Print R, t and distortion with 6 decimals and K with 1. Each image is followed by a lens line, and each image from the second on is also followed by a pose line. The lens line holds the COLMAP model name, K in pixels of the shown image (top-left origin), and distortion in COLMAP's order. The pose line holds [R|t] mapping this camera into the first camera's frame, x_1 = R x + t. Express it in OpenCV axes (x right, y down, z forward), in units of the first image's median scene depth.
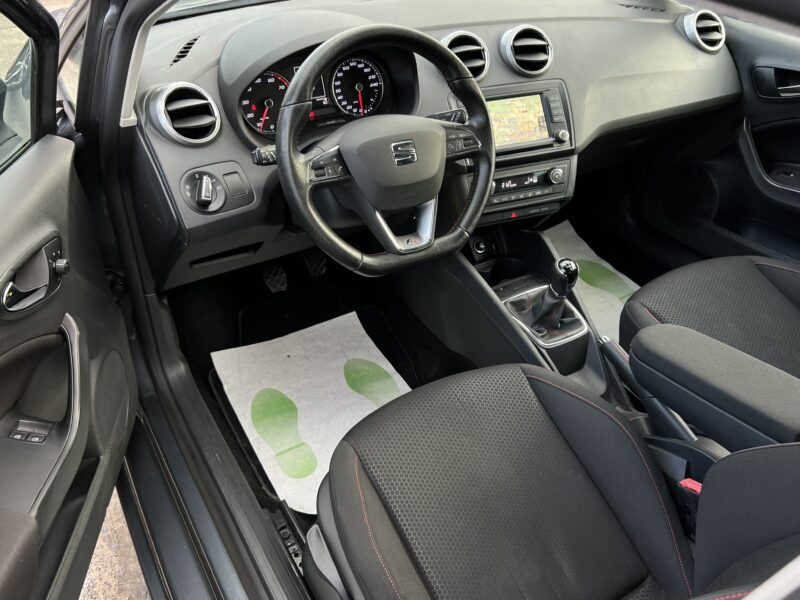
lens RADIAL K [[671.8, 0, 394.6], [0, 671.8, 305.1], [0, 0, 1]] dist [0.032129, -0.035824]
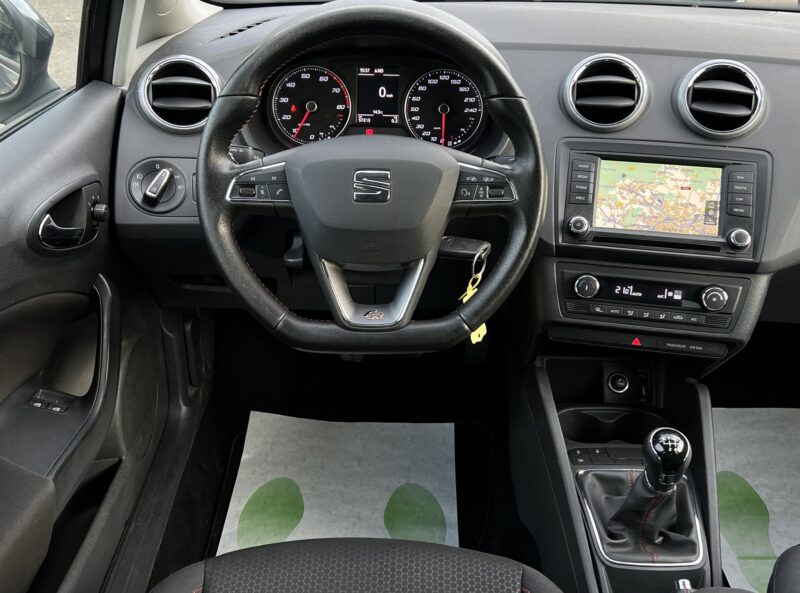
lens RADIAL K [[846.2, 0, 395.3], [0, 846.2, 296.7], [0, 0, 1]] dist [0.054714, 0.000000]
pose [[0.851033, 0.250925, -0.461280, 0.358329], [-0.313883, 0.947317, -0.063778, -0.054854], [0.420975, 0.199066, 0.884959, 0.200685]]
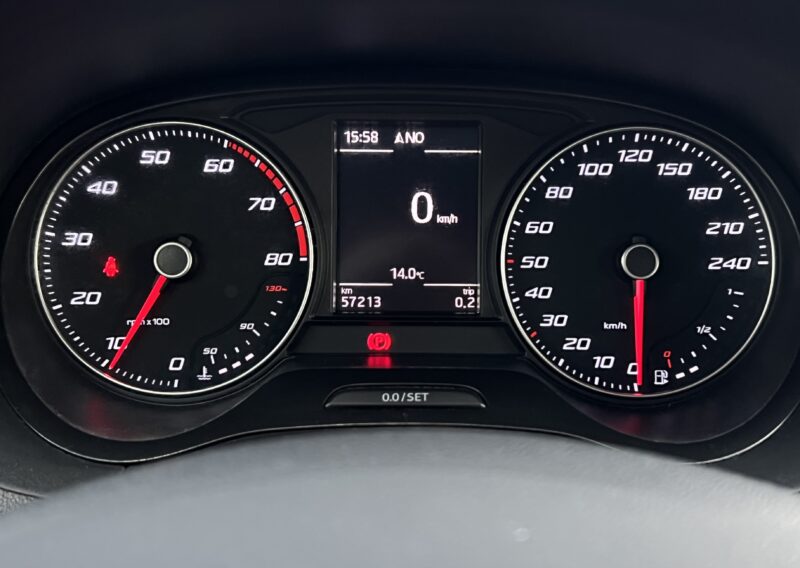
lens RADIAL K [[1143.6, 0, 434.1], [0, 1143.6, 255.5], [0, 0, 1]] dist [0.121436, 0.000000]
pose [[0.863364, 0.148261, -0.482309, 0.059667], [-0.294859, 0.923914, -0.243806, -0.211001], [0.409465, 0.352706, 0.841390, 0.647618]]
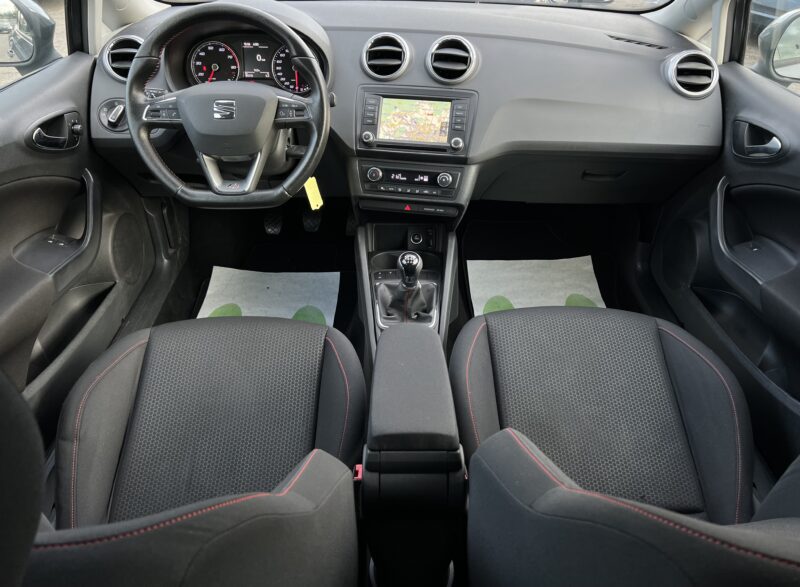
lens RADIAL K [[598.8, 0, 404.3], [0, 598.8, 298.8], [0, 0, 1]] dist [0.045527, -0.054633]
pose [[0.860555, 0.291909, -0.417415, 0.650790], [-0.300126, 0.952716, 0.047510, -0.039521], [0.411546, 0.084392, 0.907473, 0.135548]]
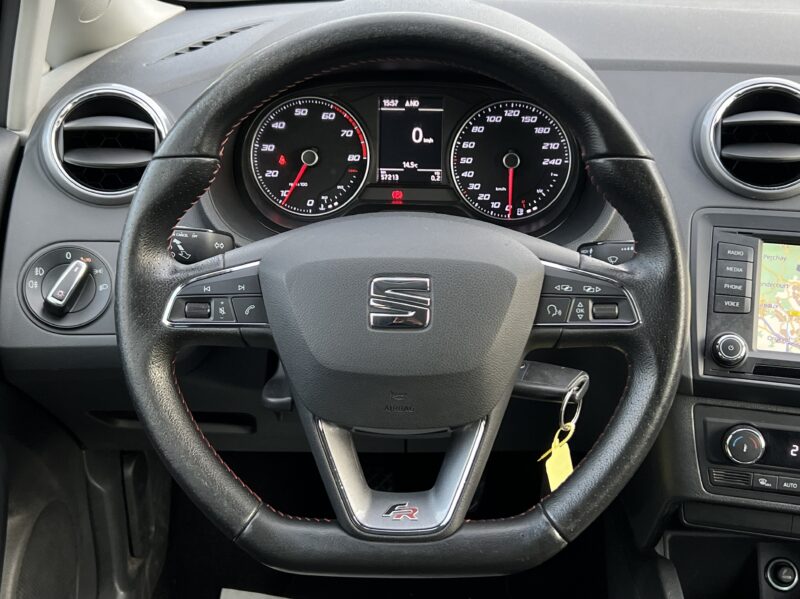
lens RADIAL K [[1065.3, 0, 396.8], [0, 1065.3, 298.4], [0, 0, 1]] dist [0.082199, 0.000000]
pose [[0.835118, 0.227623, -0.500766, 0.265954], [-0.317930, 0.942641, -0.101728, -0.124304], [0.448886, 0.244164, 0.859584, 0.327004]]
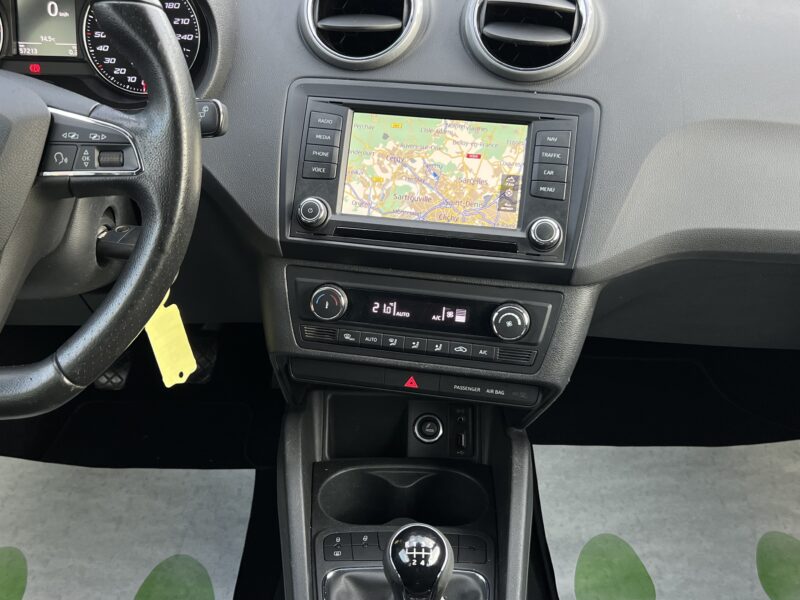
lens RADIAL K [[917.1, 0, 387.1], [0, 917.1, 303.5], [0, 0, 1]] dist [0.067022, 0.000000]
pose [[0.854806, 0.266305, -0.445407, 0.430190], [-0.315013, 0.948344, -0.037552, -0.162339], [0.412399, 0.172408, 0.894540, 0.485017]]
